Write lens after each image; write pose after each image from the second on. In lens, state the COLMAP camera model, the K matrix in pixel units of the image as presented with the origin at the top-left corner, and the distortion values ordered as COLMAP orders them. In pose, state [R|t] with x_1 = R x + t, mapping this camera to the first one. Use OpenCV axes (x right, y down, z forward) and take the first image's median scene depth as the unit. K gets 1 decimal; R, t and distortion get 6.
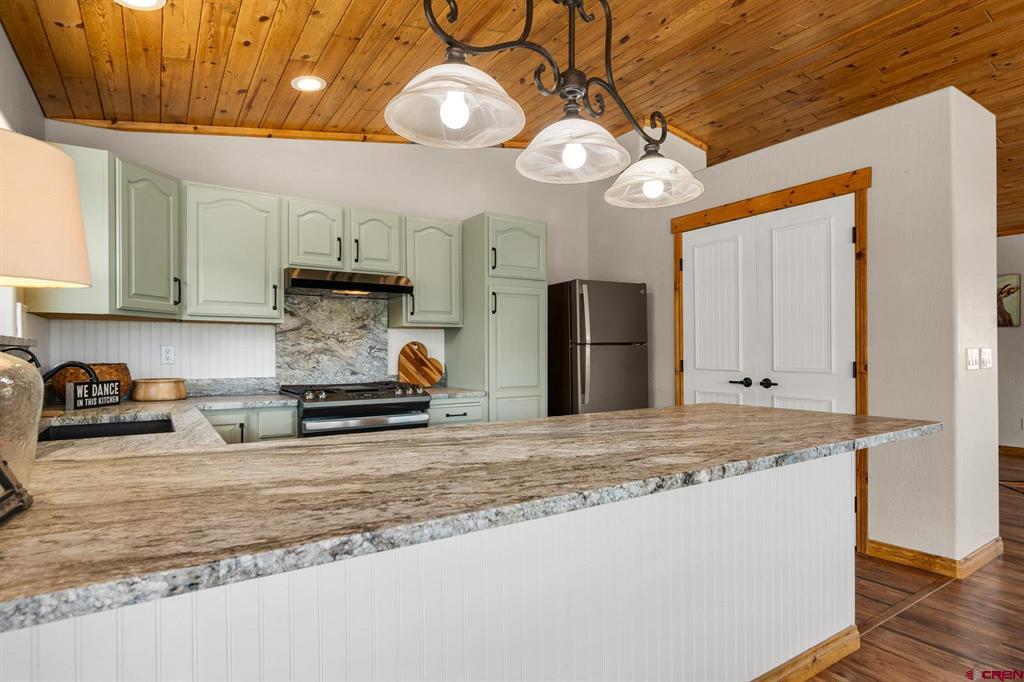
lens RADIAL K [[525.9, 0, 506.1], [0, 525.9, 346.4], [0, 0, 1]] dist [-0.001904, 0.000970]
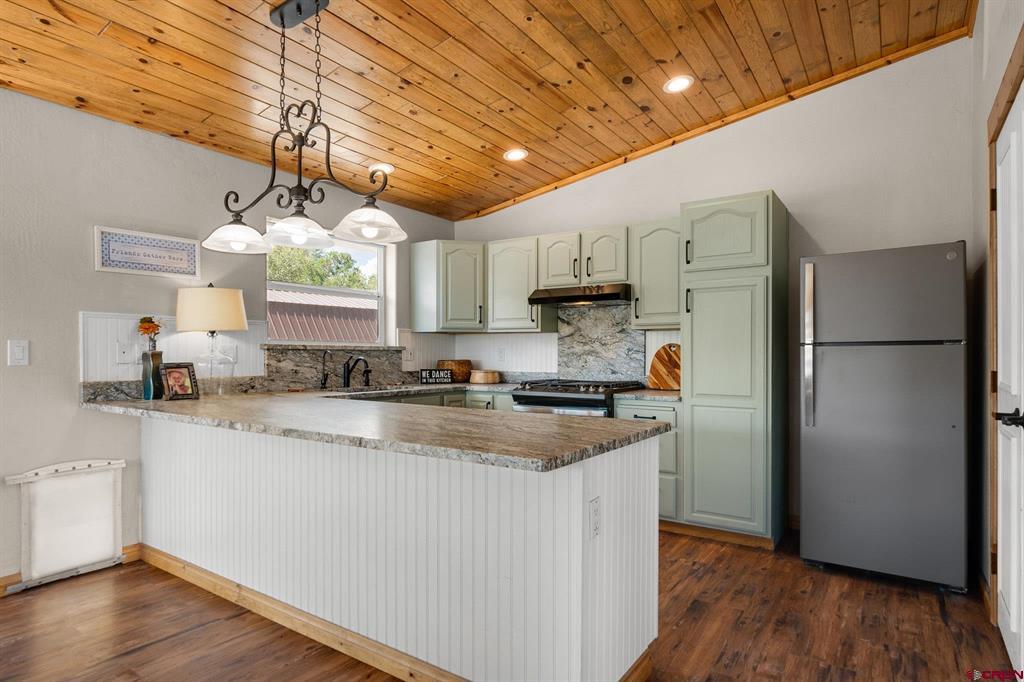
lens RADIAL K [[548.0, 0, 507.5], [0, 548.0, 346.7], [0, 0, 1]] dist [-0.002593, -0.001147]
pose [[0.409544, -0.006430, -0.912268, 0.752706], [0.006133, 0.999972, -0.004295, -0.000901], [0.912270, -0.003836, 0.409572, 0.337406]]
